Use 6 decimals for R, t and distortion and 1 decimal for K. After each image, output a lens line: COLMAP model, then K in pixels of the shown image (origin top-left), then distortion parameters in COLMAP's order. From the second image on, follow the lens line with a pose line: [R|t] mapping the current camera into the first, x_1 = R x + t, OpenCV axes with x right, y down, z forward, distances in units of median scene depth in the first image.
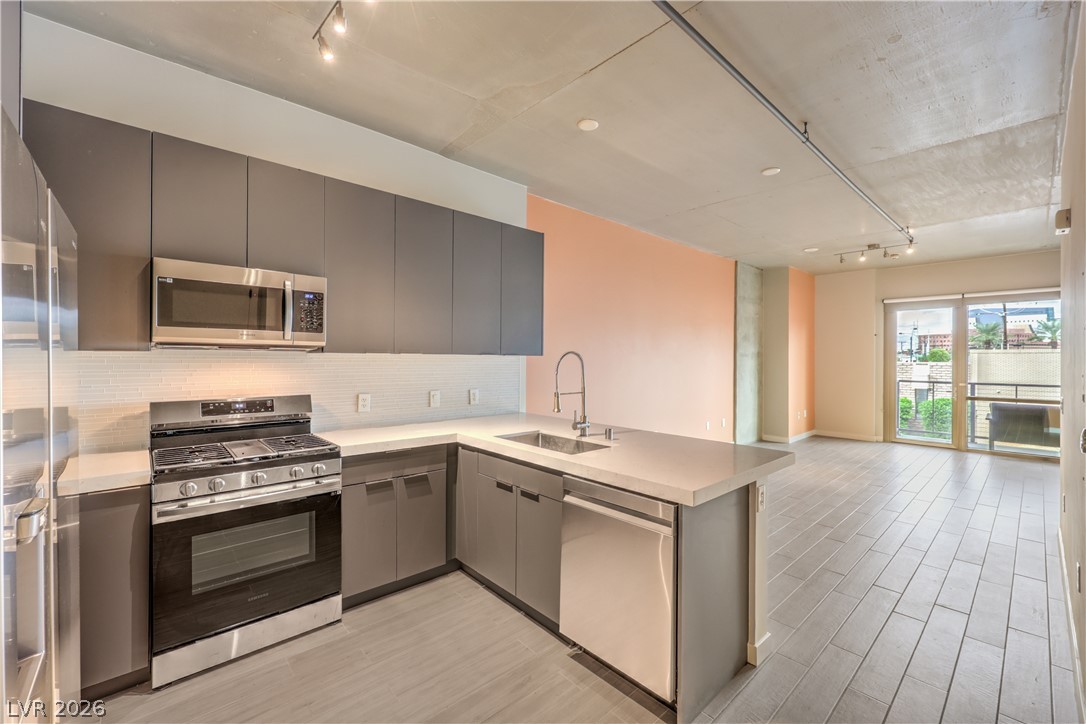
lens RADIAL K [[447.8, 0, 554.3], [0, 447.8, 358.9], [0, 0, 1]] dist [0.000880, -0.000231]
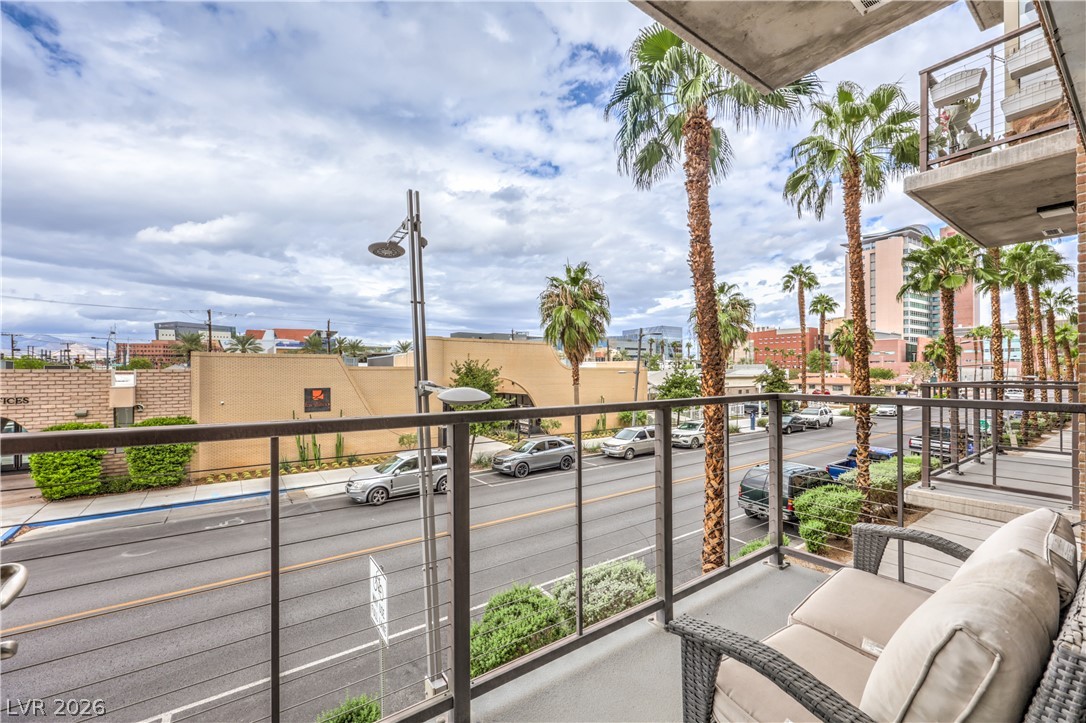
lens RADIAL K [[447.8, 0, 549.7], [0, 447.8, 370.0], [0, 0, 1]] dist [0.000880, -0.000231]
pose [[0.119312, -0.000085, 0.992857, 1.172585], [-0.000694, 1.000000, 0.000169, 0.052767], [-0.992857, -0.000709, 0.119312, 1.474095]]
